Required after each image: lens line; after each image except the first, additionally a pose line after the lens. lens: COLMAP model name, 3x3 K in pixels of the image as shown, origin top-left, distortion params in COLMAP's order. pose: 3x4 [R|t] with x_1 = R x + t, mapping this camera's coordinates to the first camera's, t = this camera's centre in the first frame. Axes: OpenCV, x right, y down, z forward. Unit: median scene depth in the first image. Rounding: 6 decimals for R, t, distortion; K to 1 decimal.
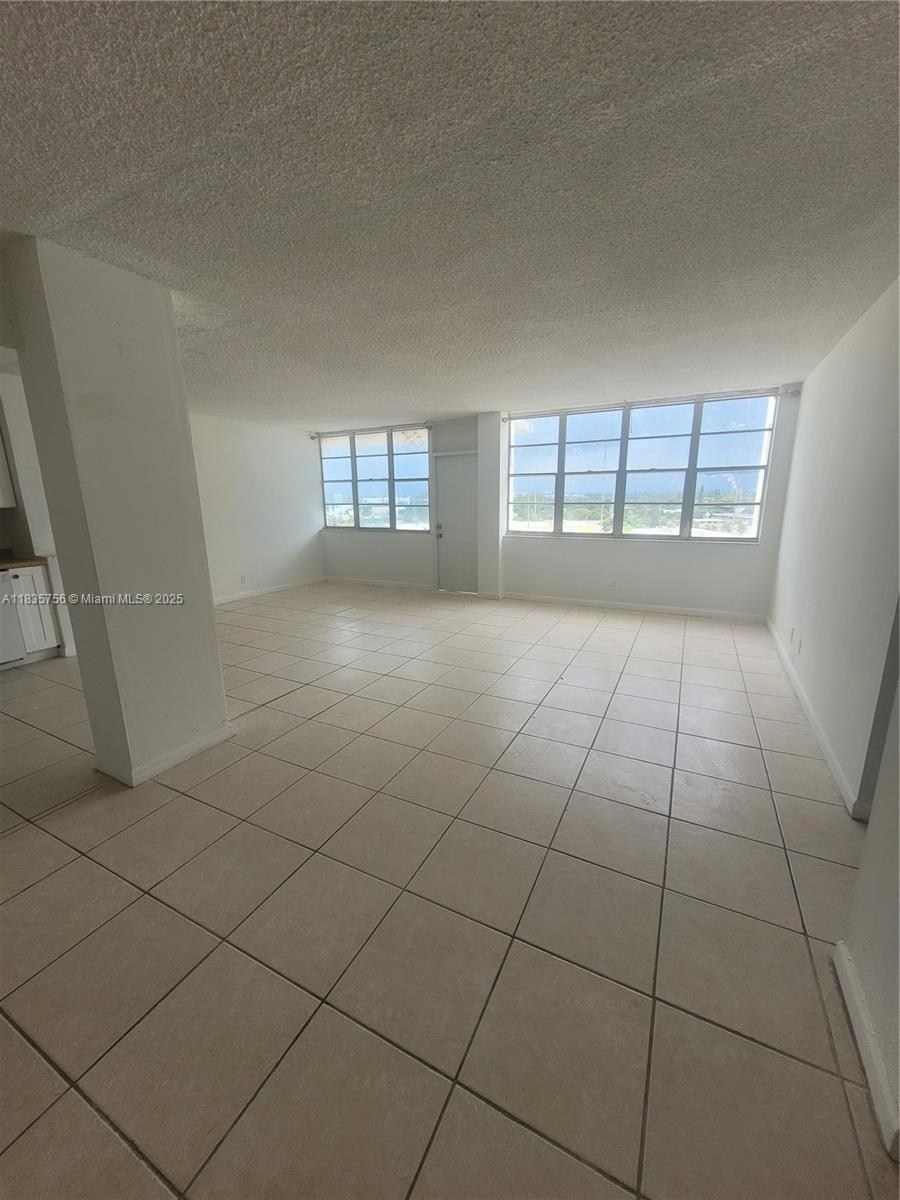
lens RADIAL K [[470.4, 0, 449.7], [0, 470.4, 593.9], [0, 0, 1]] dist [0.016224, 0.000159]
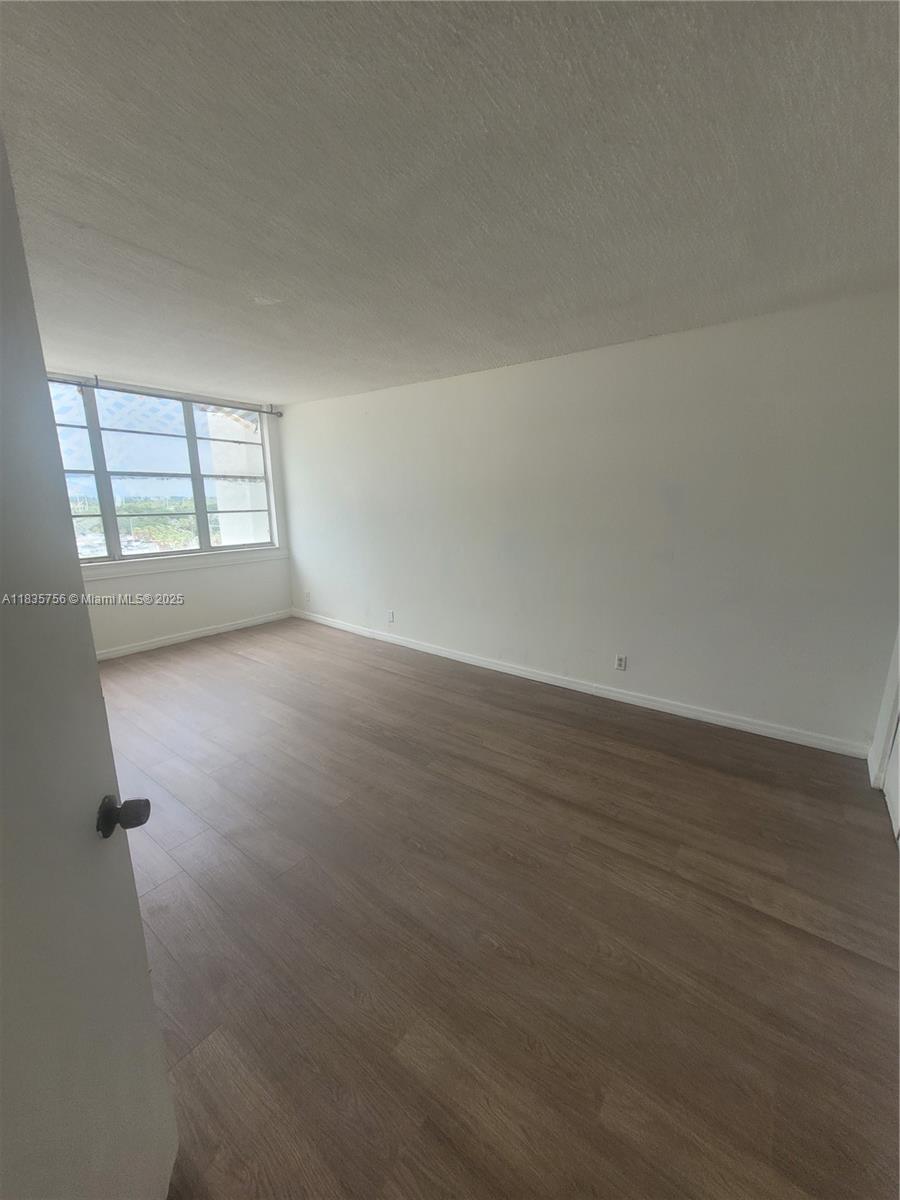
lens RADIAL K [[470.4, 0, 446.9], [0, 470.4, 597.6], [0, 0, 1]] dist [0.016224, 0.000159]
pose [[0.139935, -0.200521, 0.969644, -0.449673], [0.207403, 0.963491, 0.169317, -0.113485], [-0.968195, 0.177414, 0.176415, 0.520898]]
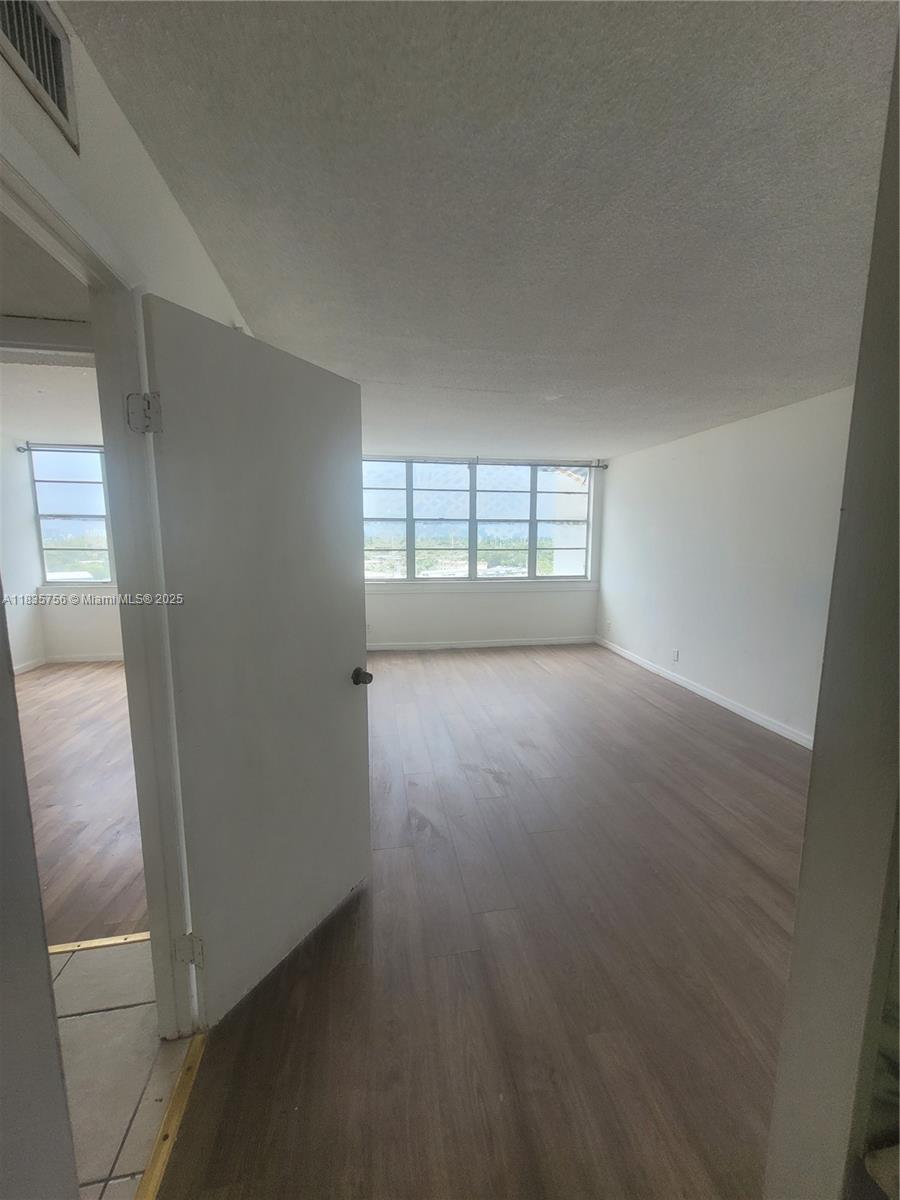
lens RADIAL K [[470.4, 0, 446.6], [0, 470.4, 601.9], [0, 0, 1]] dist [0.016224, 0.000159]
pose [[0.791194, -0.068774, 0.607686, -0.493179], [0.115370, 0.992600, -0.037874, -0.052586], [-0.600584, 0.100075, 0.793274, 0.274376]]
